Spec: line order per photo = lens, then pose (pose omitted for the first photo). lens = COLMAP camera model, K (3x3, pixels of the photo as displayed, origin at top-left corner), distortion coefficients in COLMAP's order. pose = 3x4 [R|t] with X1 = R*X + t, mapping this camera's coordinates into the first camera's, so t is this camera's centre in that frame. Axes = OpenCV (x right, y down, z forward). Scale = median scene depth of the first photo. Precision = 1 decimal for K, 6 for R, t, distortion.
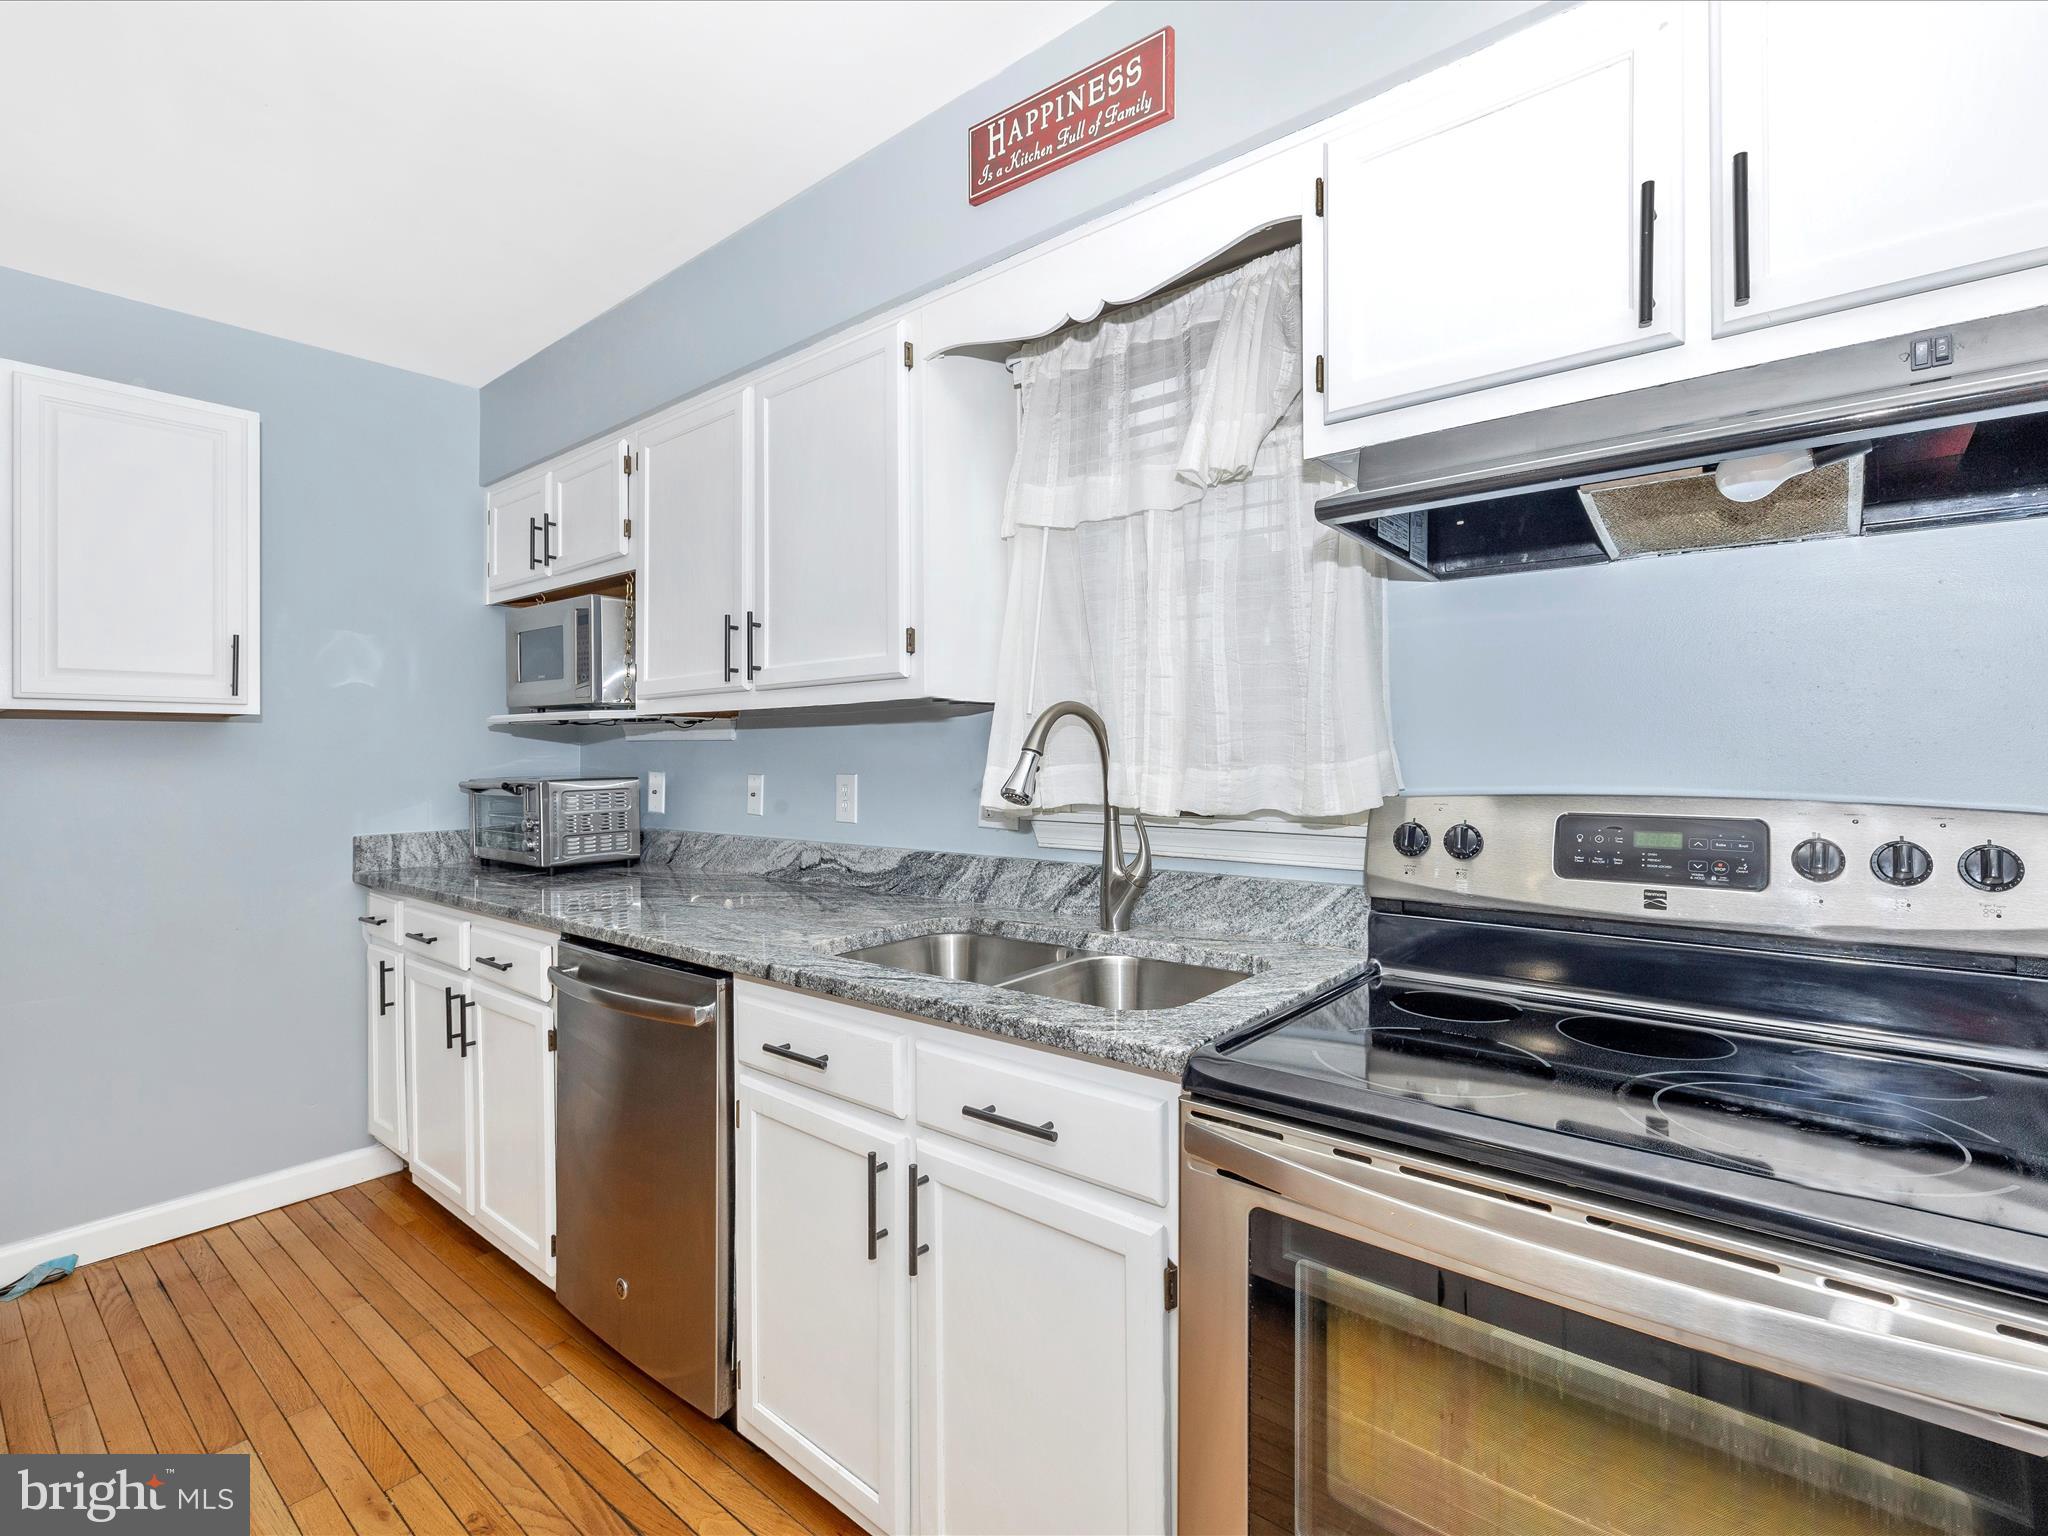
lens RADIAL K [[960.4, 0, 1018.7], [0, 960.4, 743.9], [0, 0, 1]] dist [-0.003409, -0.000852]
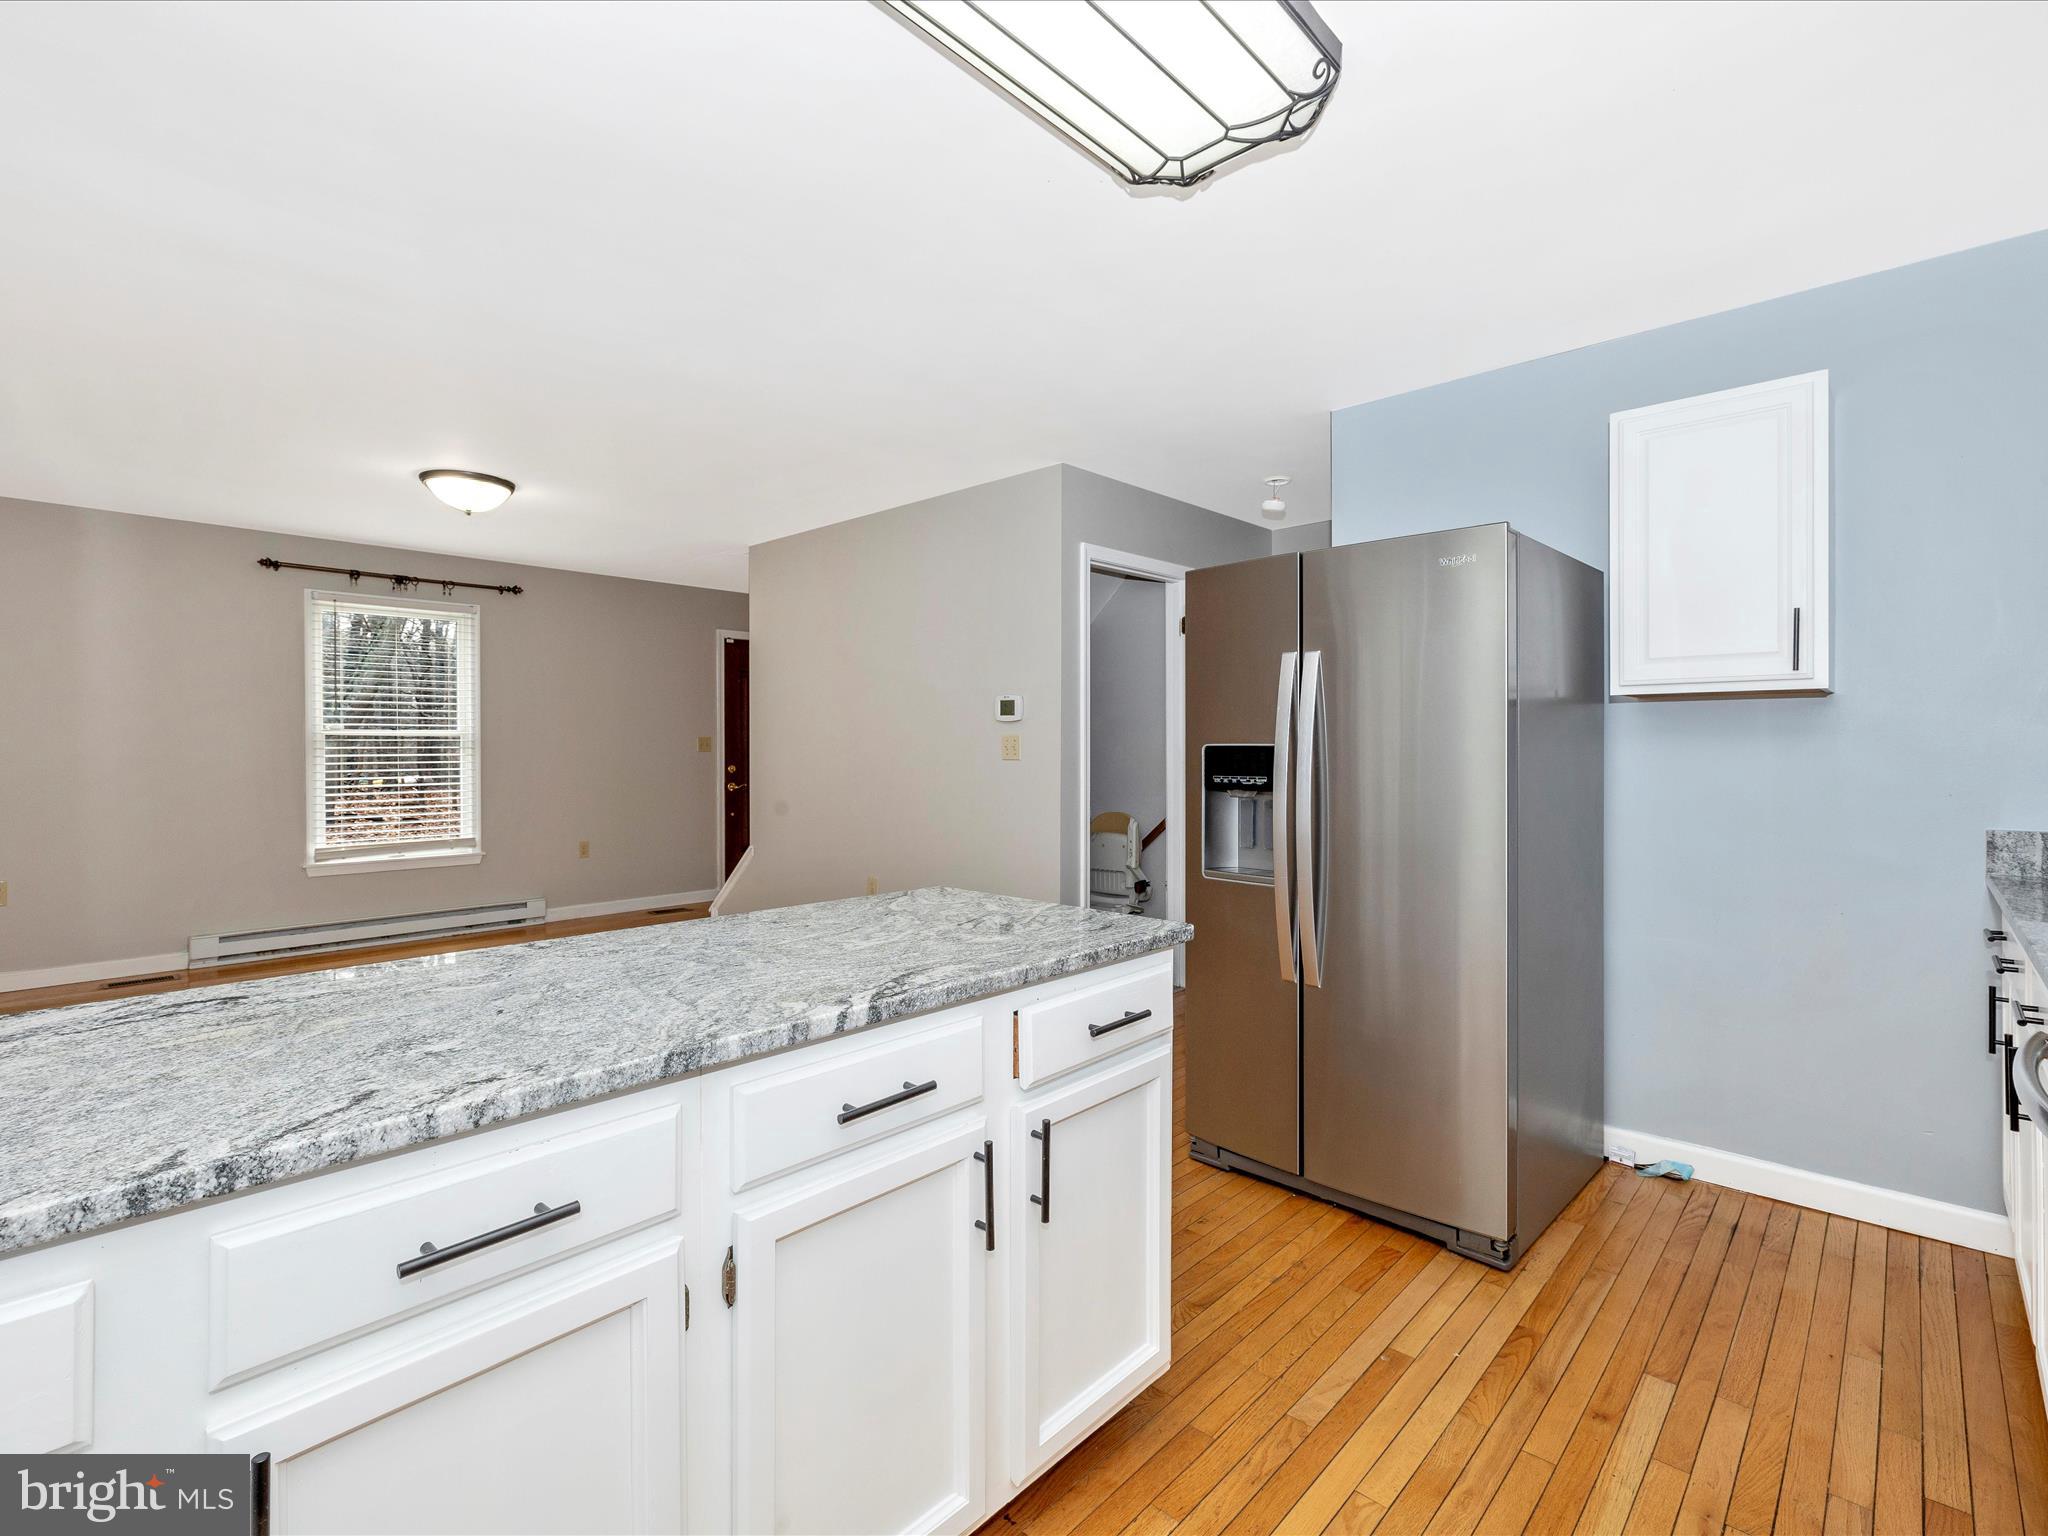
lens RADIAL K [[964.0, 0, 1027.5], [0, 964.0, 731.8], [0, 0, 1]] dist [-0.002021, -0.000301]
pose [[-0.048299, -0.005648, -0.998817, 0.279199], [0.010386, 0.999927, -0.006156, 0.014241], [0.998779, -0.010671, -0.048237, 0.350913]]
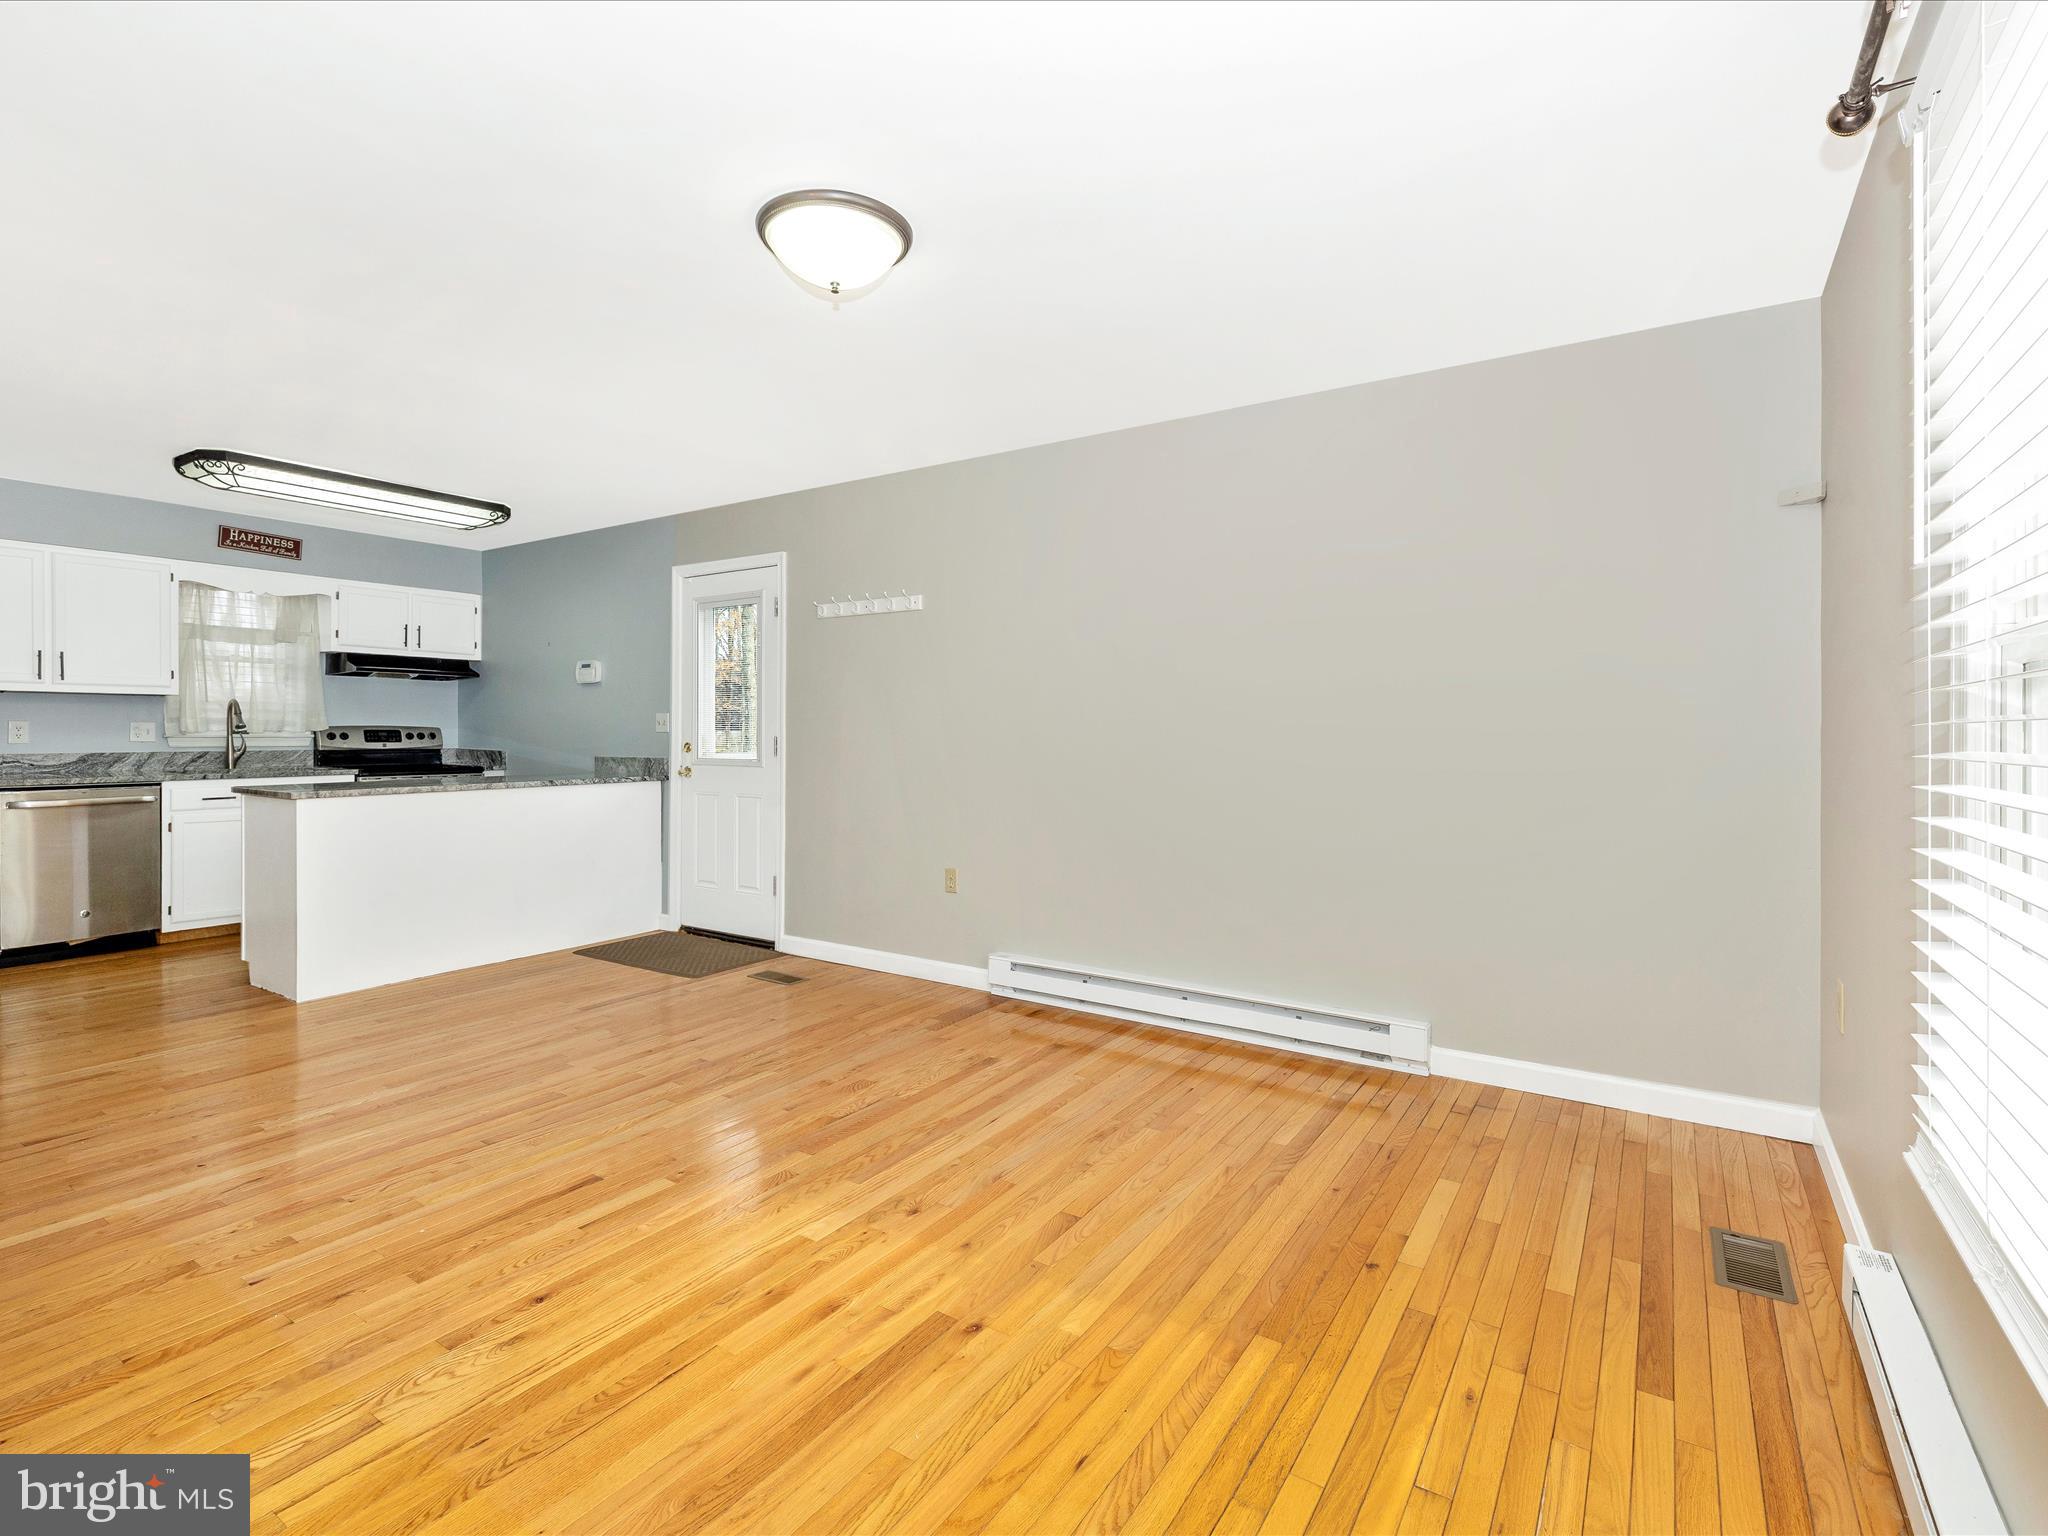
lens RADIAL K [[978.0, 0, 1024.8], [0, 978.0, 742.2], [0, 0, 1]] dist [0.000951, 0.000406]
pose [[-0.105894, -0.005510, 0.994362, -3.604731], [-0.015190, 0.999877, 0.003923, 0.051512], [-0.994261, -0.014689, -0.105965, -1.373281]]
